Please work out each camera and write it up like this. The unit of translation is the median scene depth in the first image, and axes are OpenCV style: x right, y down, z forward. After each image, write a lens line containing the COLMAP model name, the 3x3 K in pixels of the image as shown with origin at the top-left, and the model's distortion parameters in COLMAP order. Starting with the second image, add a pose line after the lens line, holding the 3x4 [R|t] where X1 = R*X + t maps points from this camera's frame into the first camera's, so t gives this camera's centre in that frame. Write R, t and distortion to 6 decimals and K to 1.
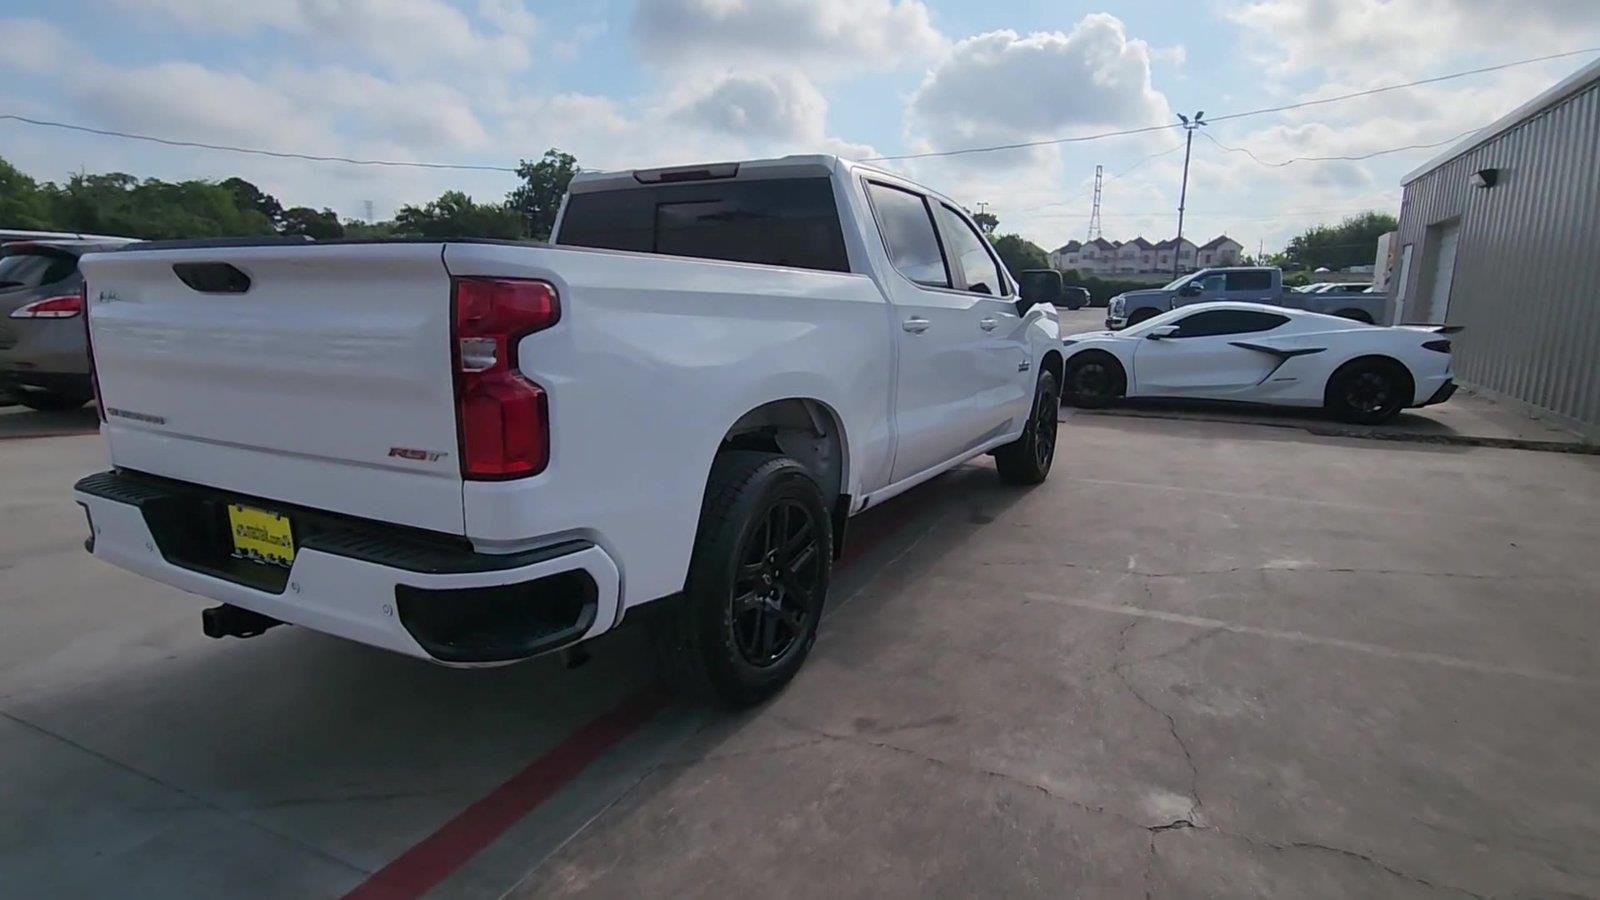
lens RADIAL K [[848.4, 0, 805.0], [0, 848.4, 442.2], [0, 0, 1]] dist [0.002239, 0.000399]
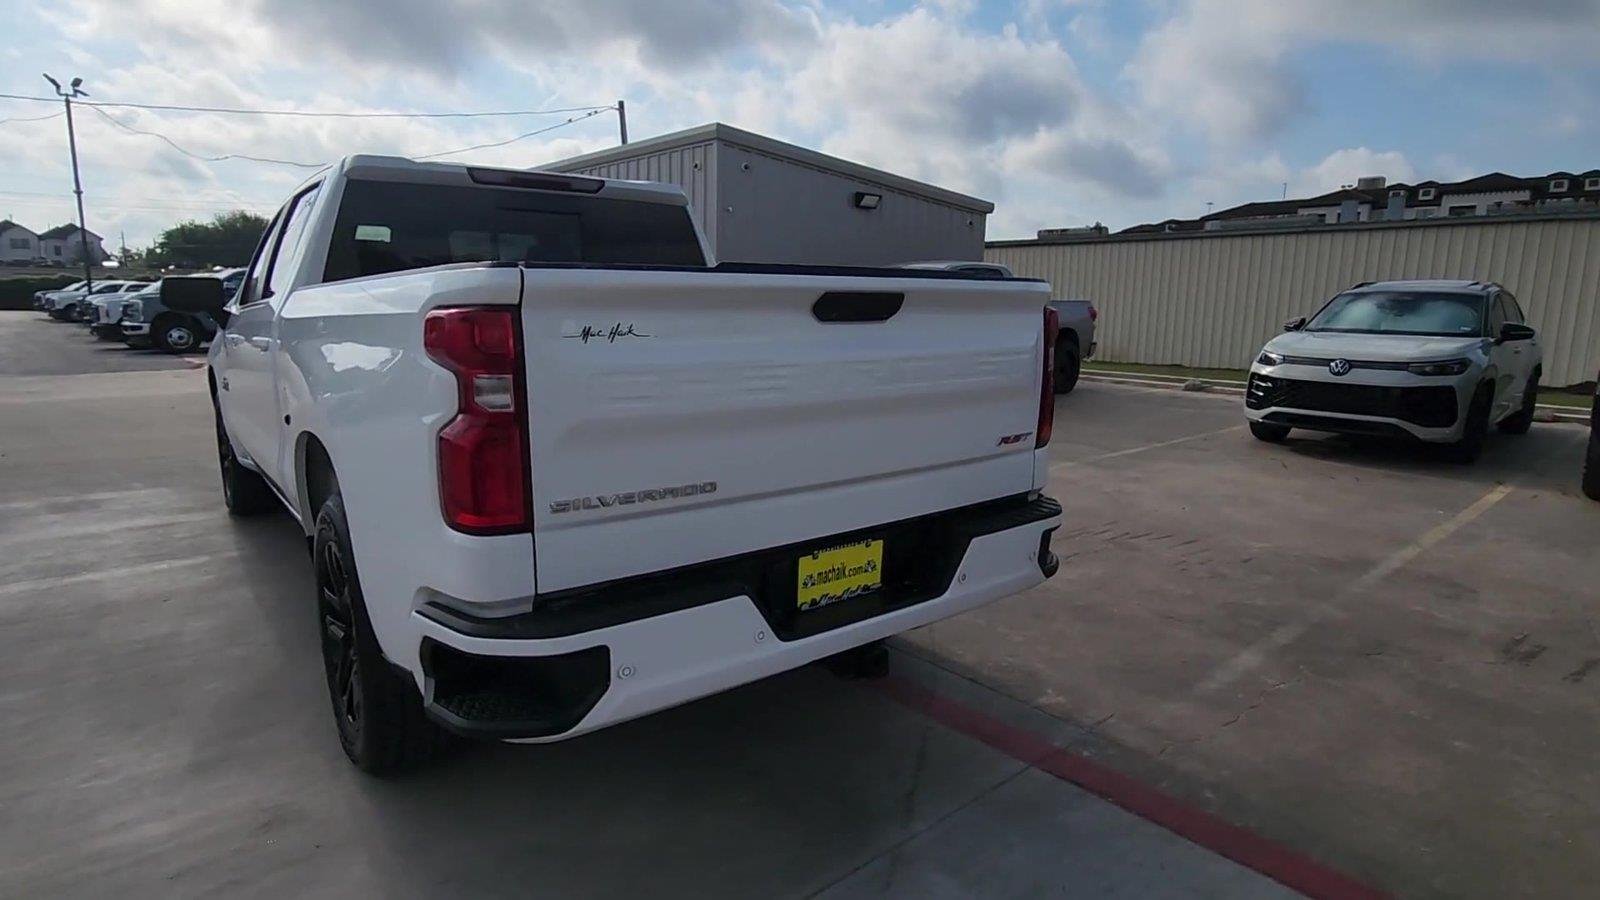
lens RADIAL K [[858.6, 0, 788.9], [0, 858.6, 450.4], [0, 0, 1]] dist [-0.001637, 0.000536]
pose [[0.403468, -0.163341, 0.900296, -1.507921], [0.154606, 0.981959, 0.108871, -0.140742], [-0.901837, 0.095265, 0.421442, 0.625825]]
